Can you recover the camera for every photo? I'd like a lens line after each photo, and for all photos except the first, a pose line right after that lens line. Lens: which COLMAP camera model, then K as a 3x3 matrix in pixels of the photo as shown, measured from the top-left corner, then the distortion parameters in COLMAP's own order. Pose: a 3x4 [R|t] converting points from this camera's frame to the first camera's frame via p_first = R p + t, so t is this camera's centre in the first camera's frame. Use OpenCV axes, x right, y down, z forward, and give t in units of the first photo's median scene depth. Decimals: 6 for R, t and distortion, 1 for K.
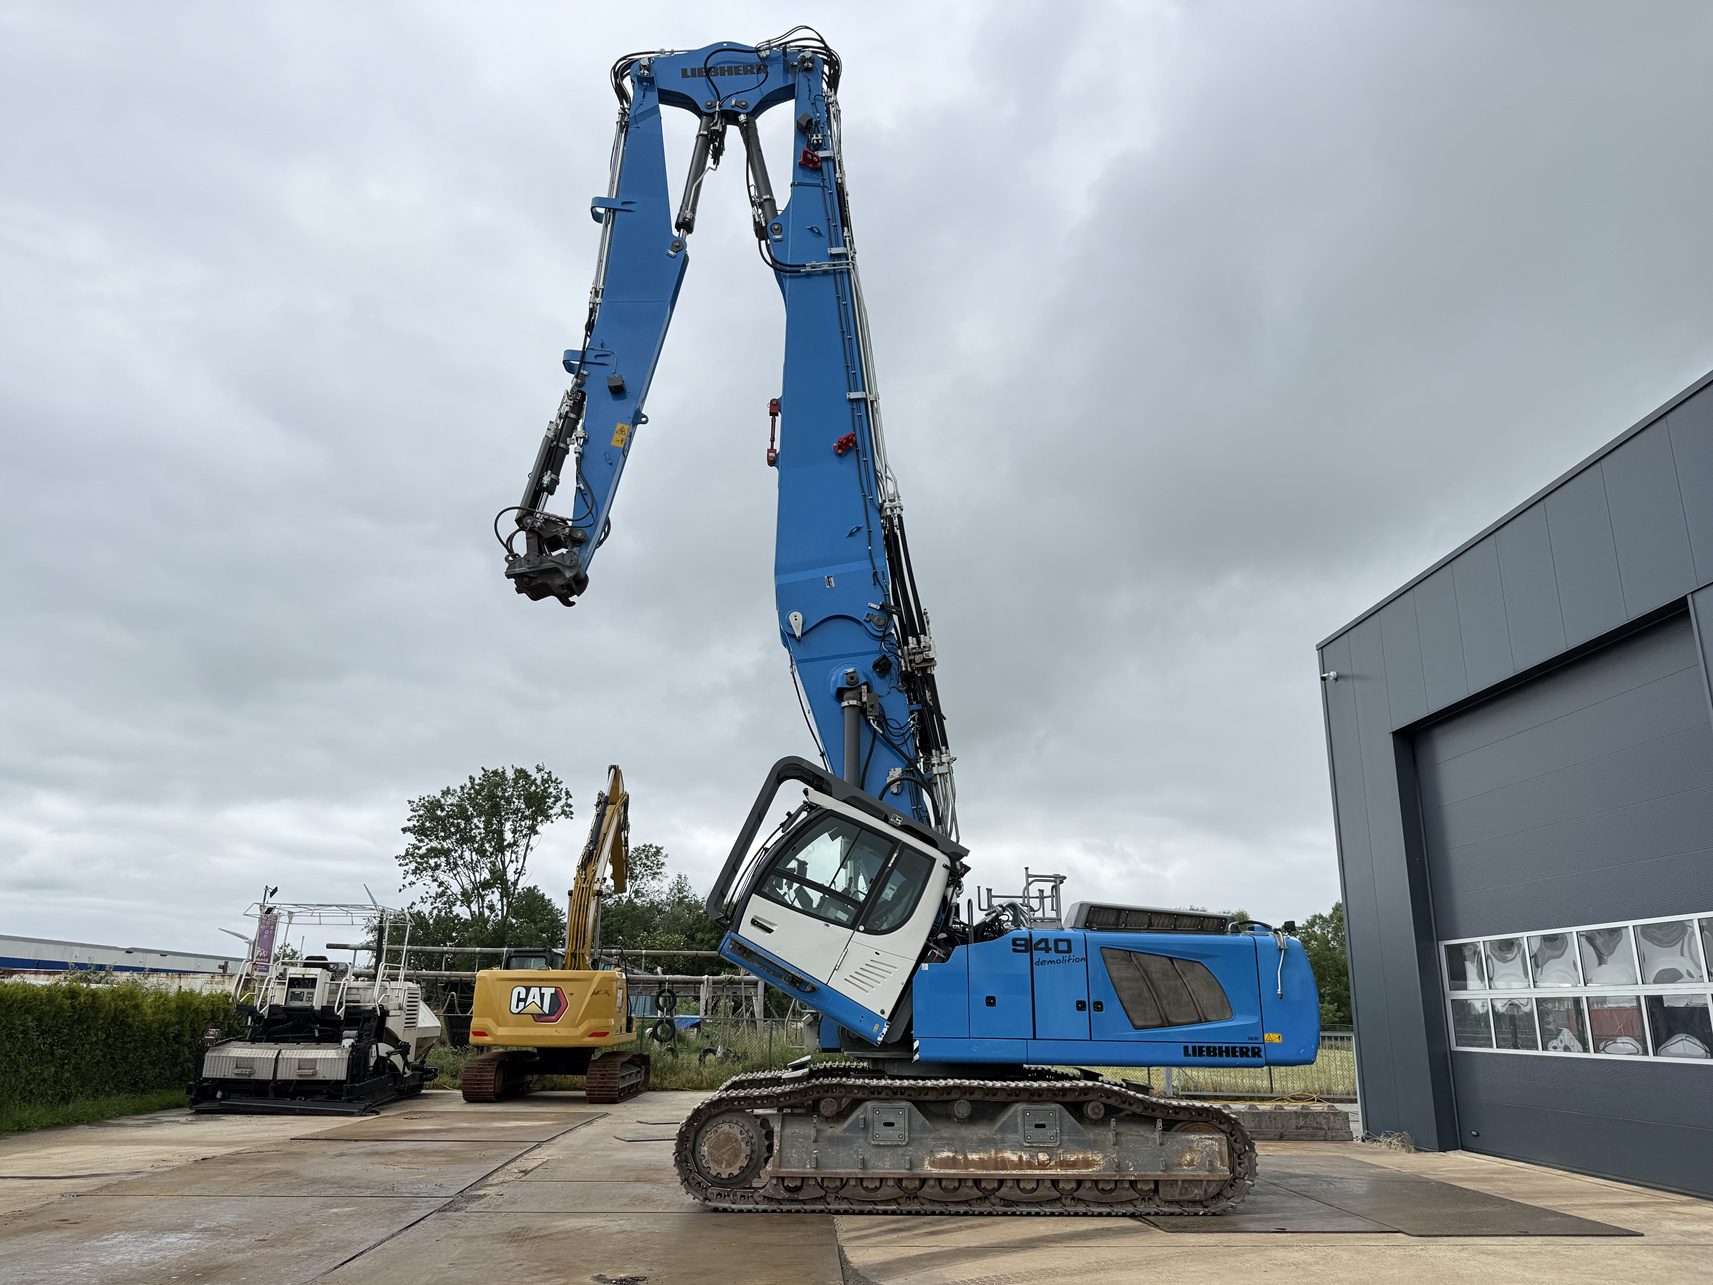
lens RADIAL K [[1191.7, 0, 856.5], [0, 1191.7, 642.5], [0, 0, 1]] dist [0.108861, -0.192716]
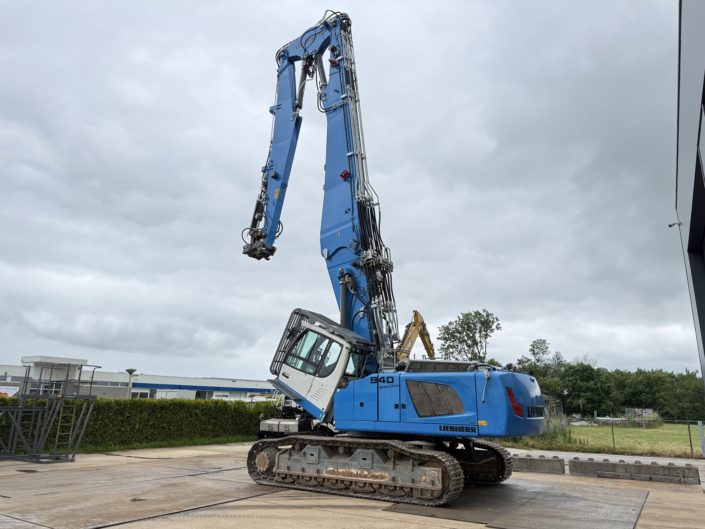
lens RADIAL K [[489.7, 0, 352.5], [0, 489.7, 264.5], [0, 0, 1]] dist [0.101203, -0.140104]
pose [[0.822092, -0.154766, -0.547917, 0.524834], [0.160741, 0.986287, -0.037414, 0.051613], [0.546194, -0.057314, 0.835696, 0.168431]]
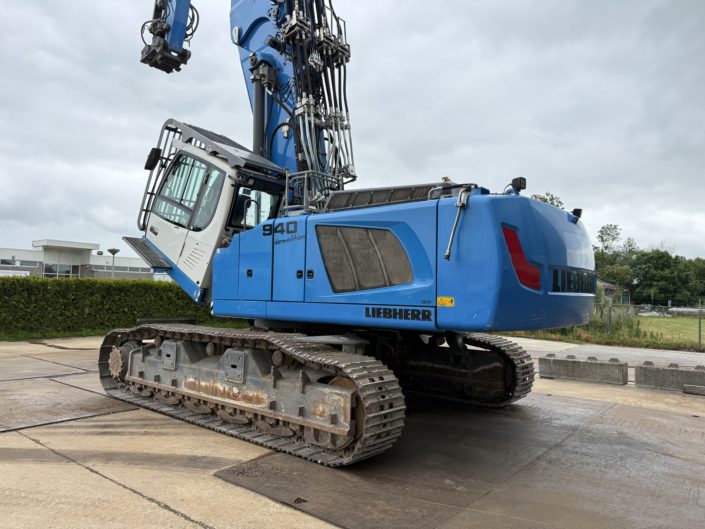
lens RADIAL K [[487.2, 0, 349.5], [0, 487.2, 263.1], [0, 0, 1]] dist [0.146466, -0.195395]
pose [[0.745021, -0.039475, -0.665872, 0.431182], [0.183375, 0.971906, 0.147554, 0.183034], [0.641341, -0.232035, 0.731329, 0.546489]]
